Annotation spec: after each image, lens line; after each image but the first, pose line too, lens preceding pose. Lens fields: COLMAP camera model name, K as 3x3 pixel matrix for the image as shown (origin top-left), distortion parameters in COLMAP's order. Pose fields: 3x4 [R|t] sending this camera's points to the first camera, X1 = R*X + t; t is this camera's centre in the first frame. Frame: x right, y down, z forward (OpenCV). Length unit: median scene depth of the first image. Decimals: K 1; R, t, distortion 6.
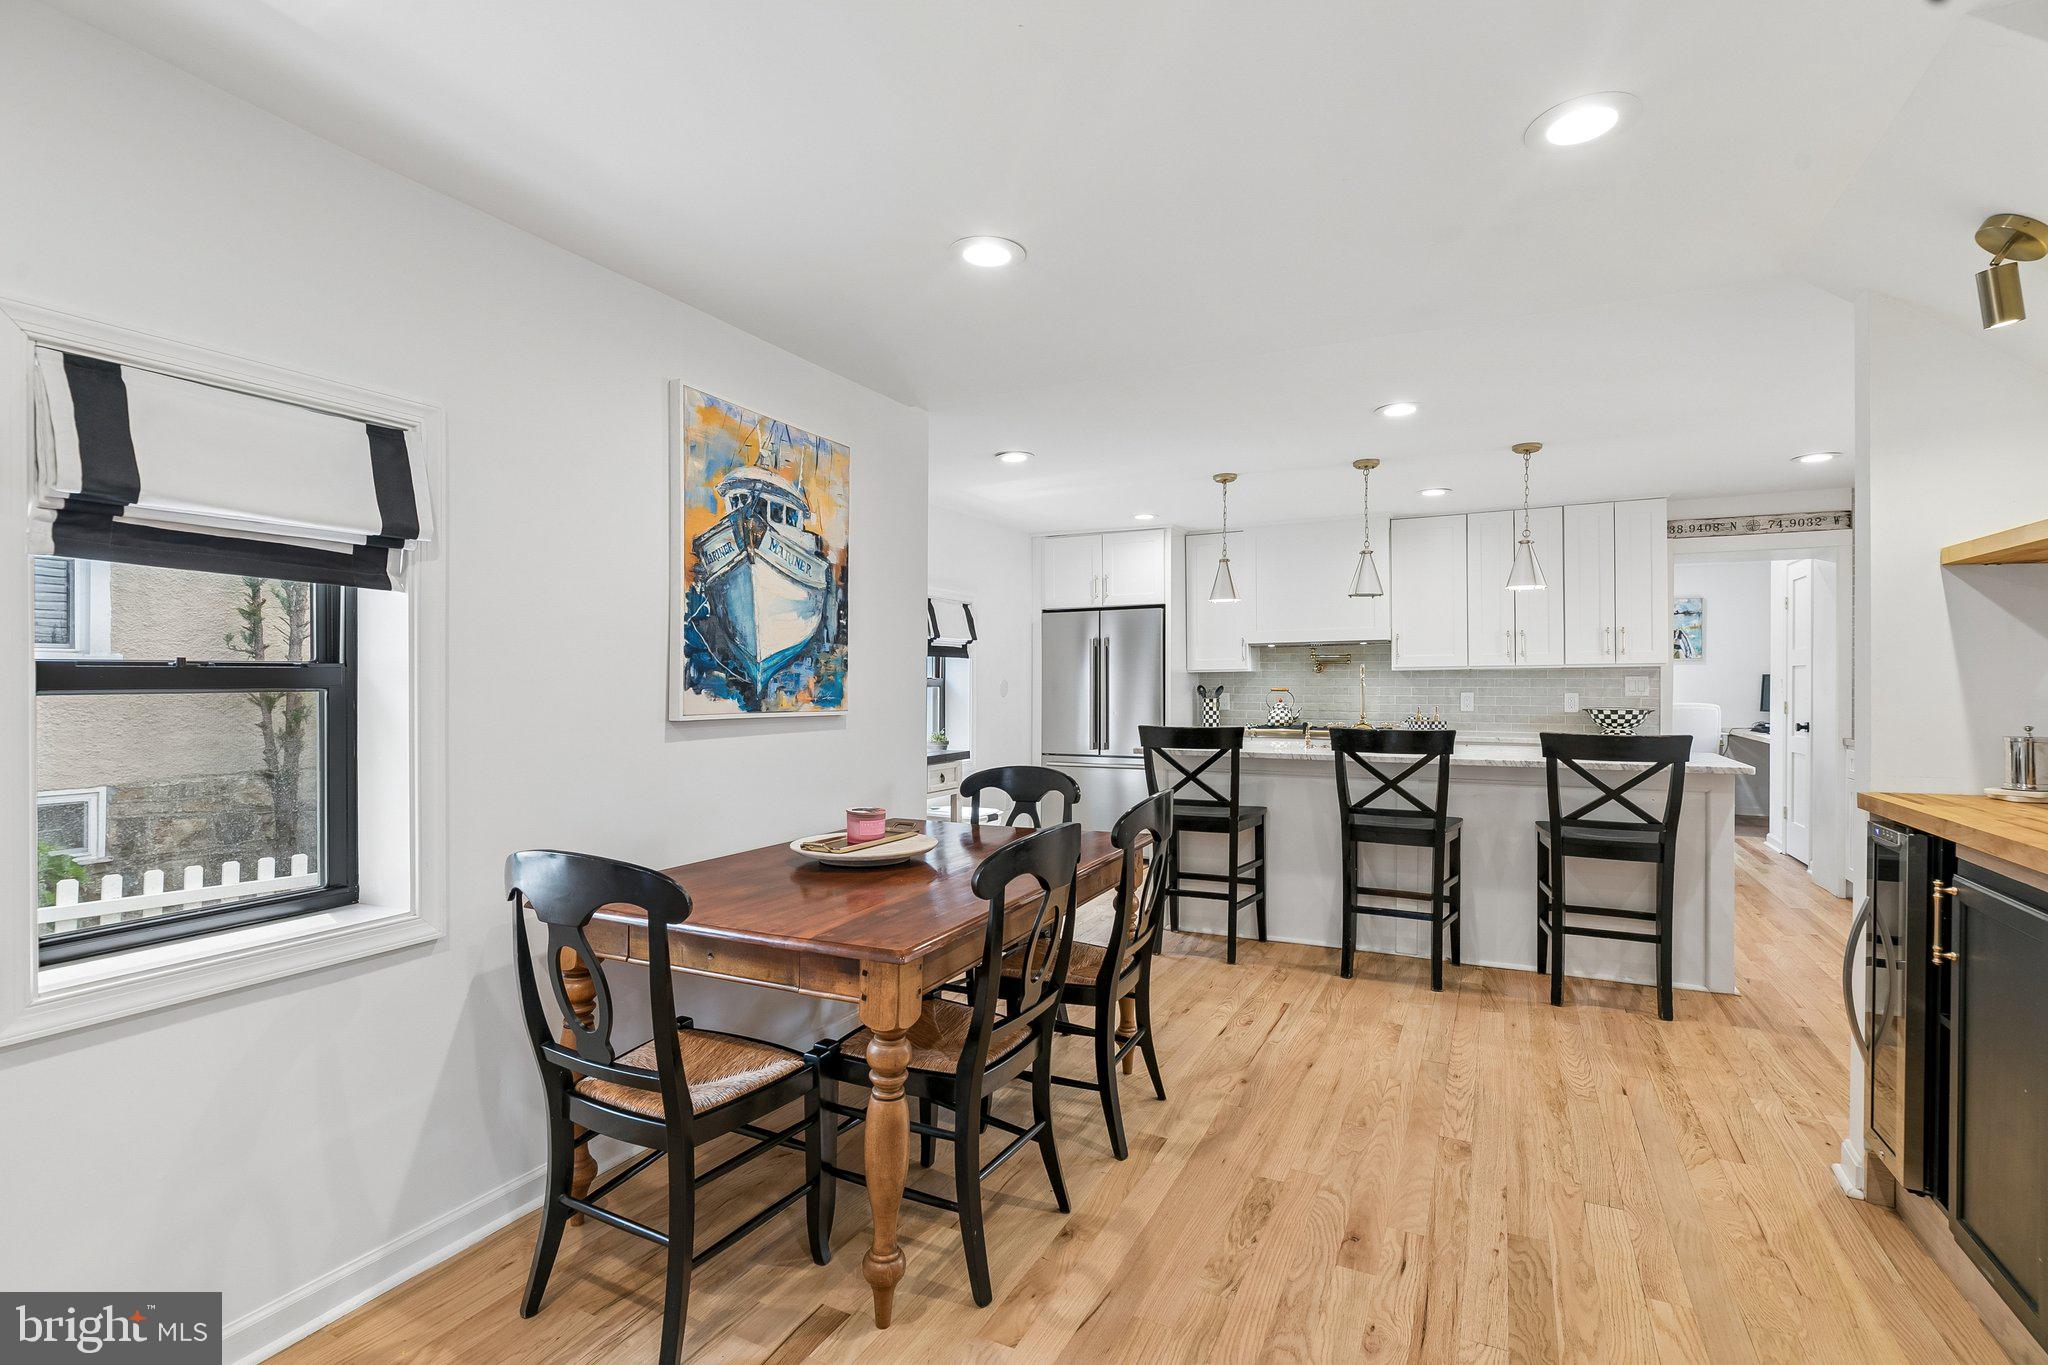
lens RADIAL K [[960.0, 0, 1029.6], [0, 960.0, 677.9], [0, 0, 1]] dist [-0.000670, -0.000295]
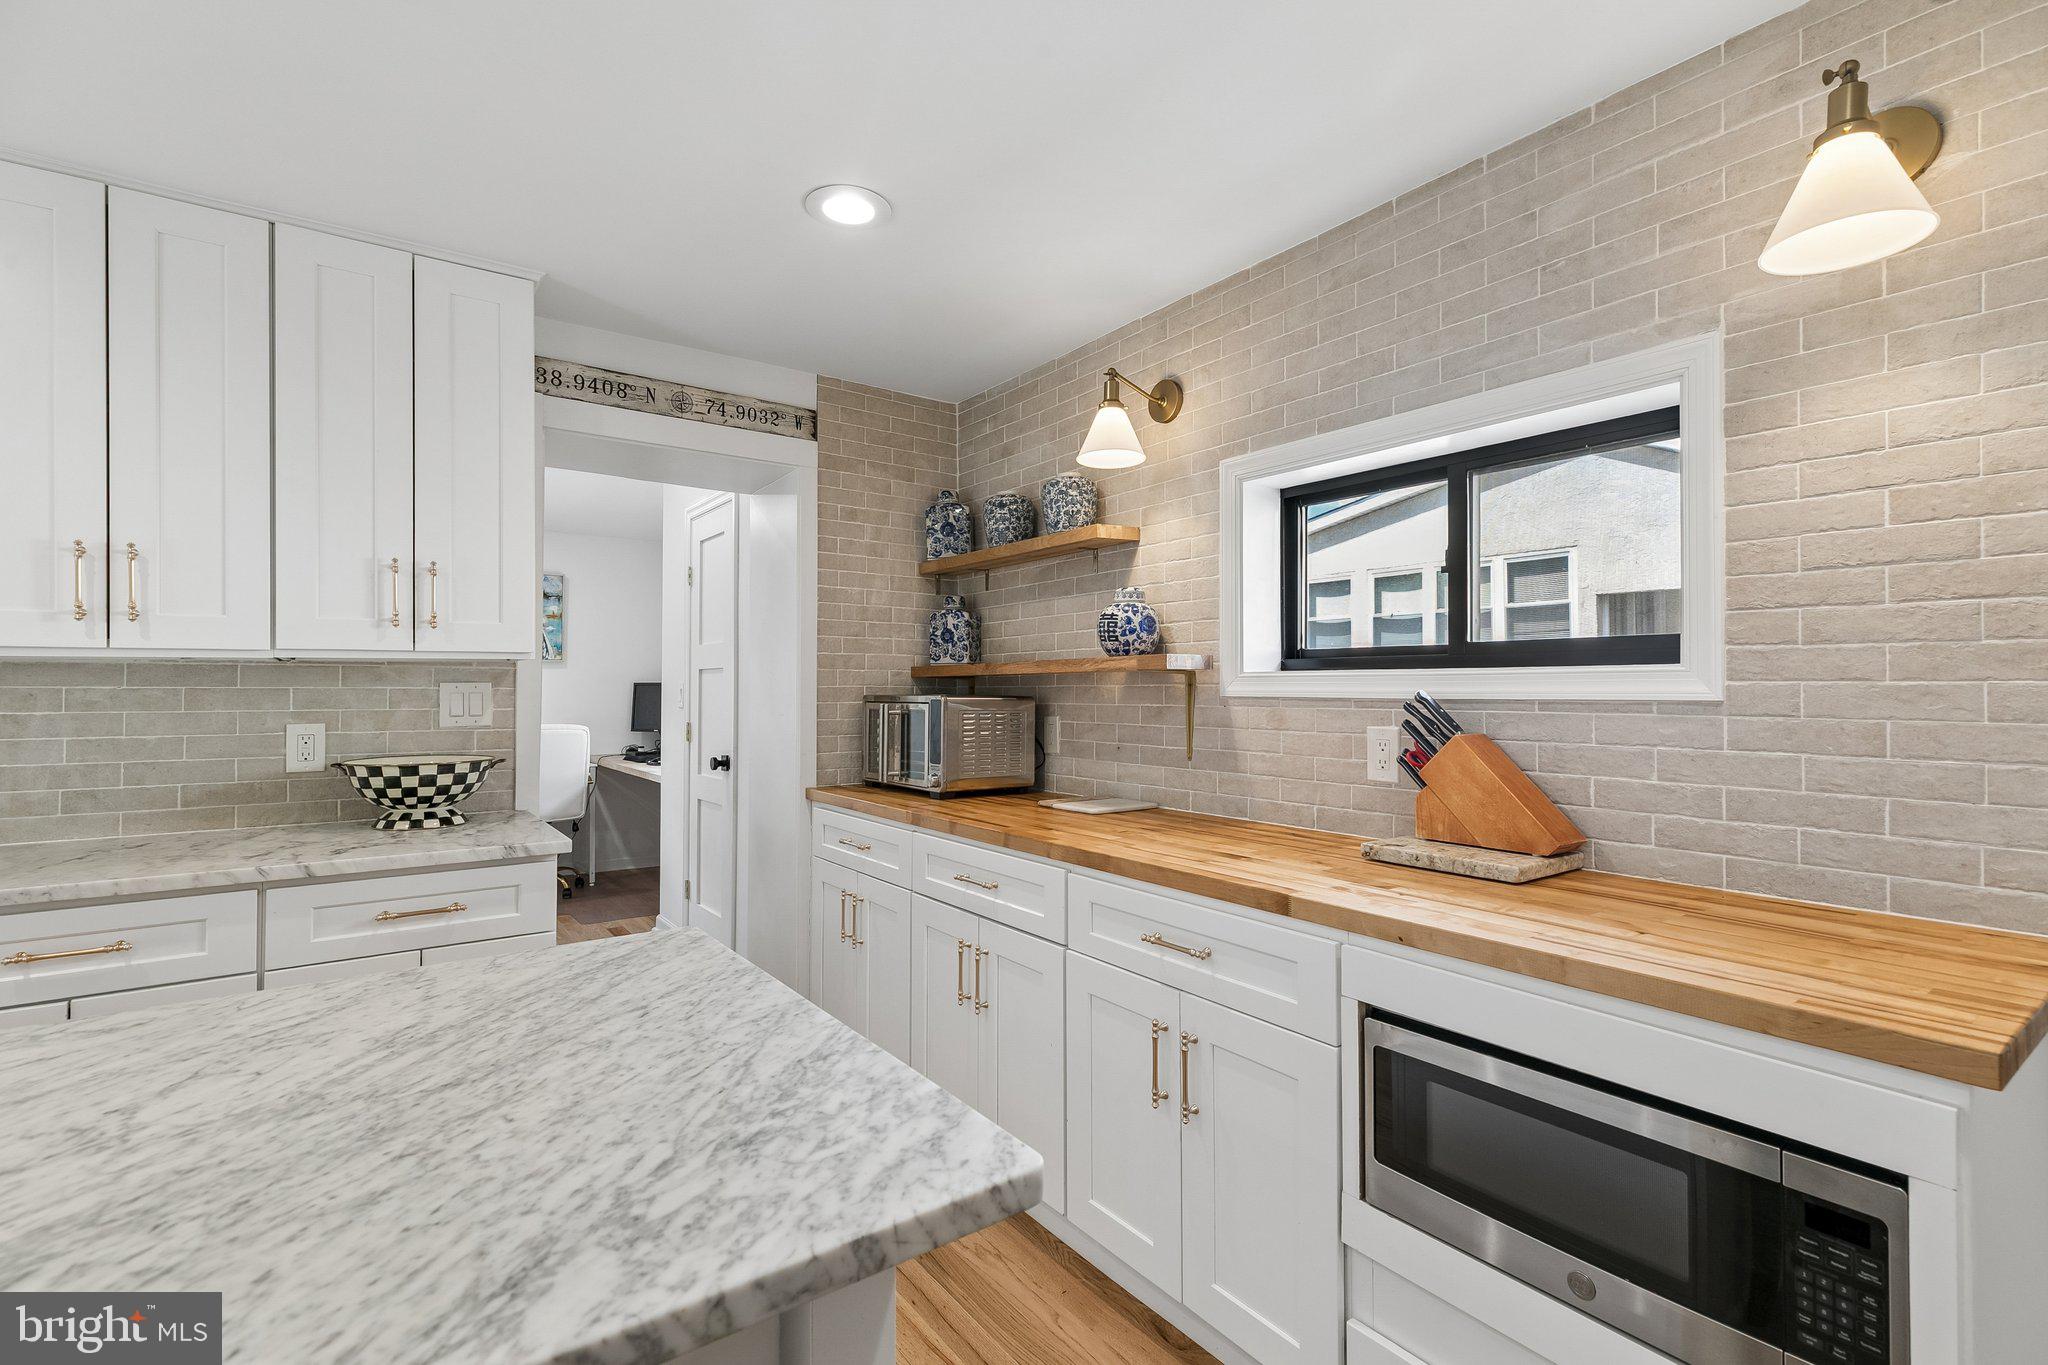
lens RADIAL K [[931.6, 0, 1012.8], [0, 931.6, 678.6], [0, 0, 1]] dist [0.006862, -0.001319]
pose [[0.467106, 0.010068, 0.884144, 0.566498], [-0.002106, 0.999945, -0.010275, 0.000583], [-0.884199, 0.002937, 0.467101, 0.882137]]
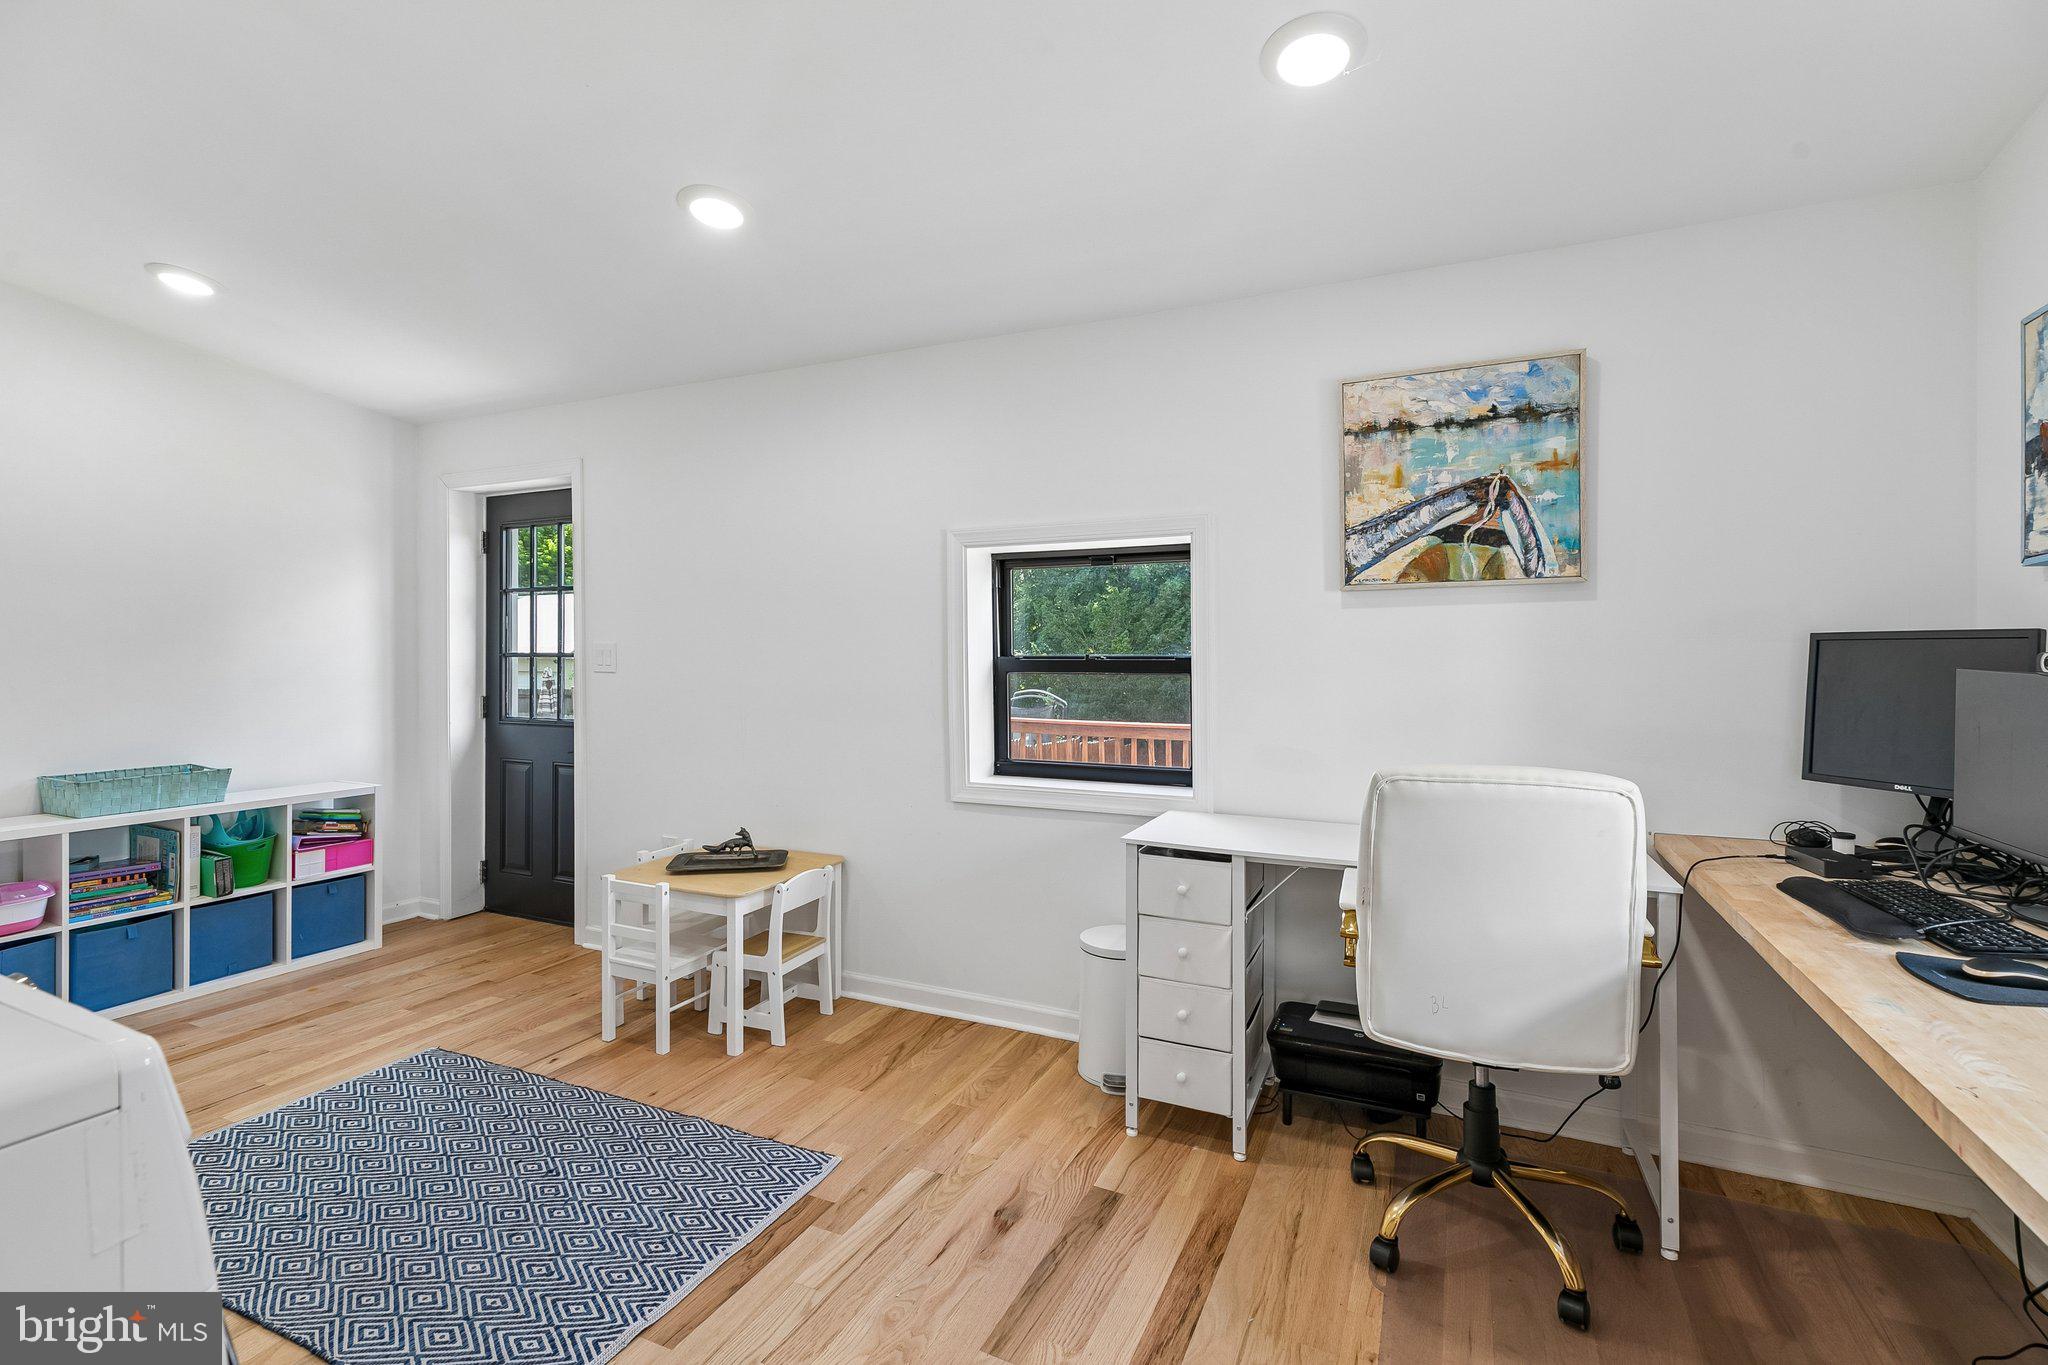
lens RADIAL K [[931.6, 0, 1037.4], [0, 931.6, 644.9], [0, 0, 1]] dist [0.006862, -0.001319]
pose [[0.998960, -0.006438, 0.045139, 1.258220], [0.006480, 0.999979, -0.000792, -0.003823], [-0.045133, 0.001083, 0.998980, 1.746521]]
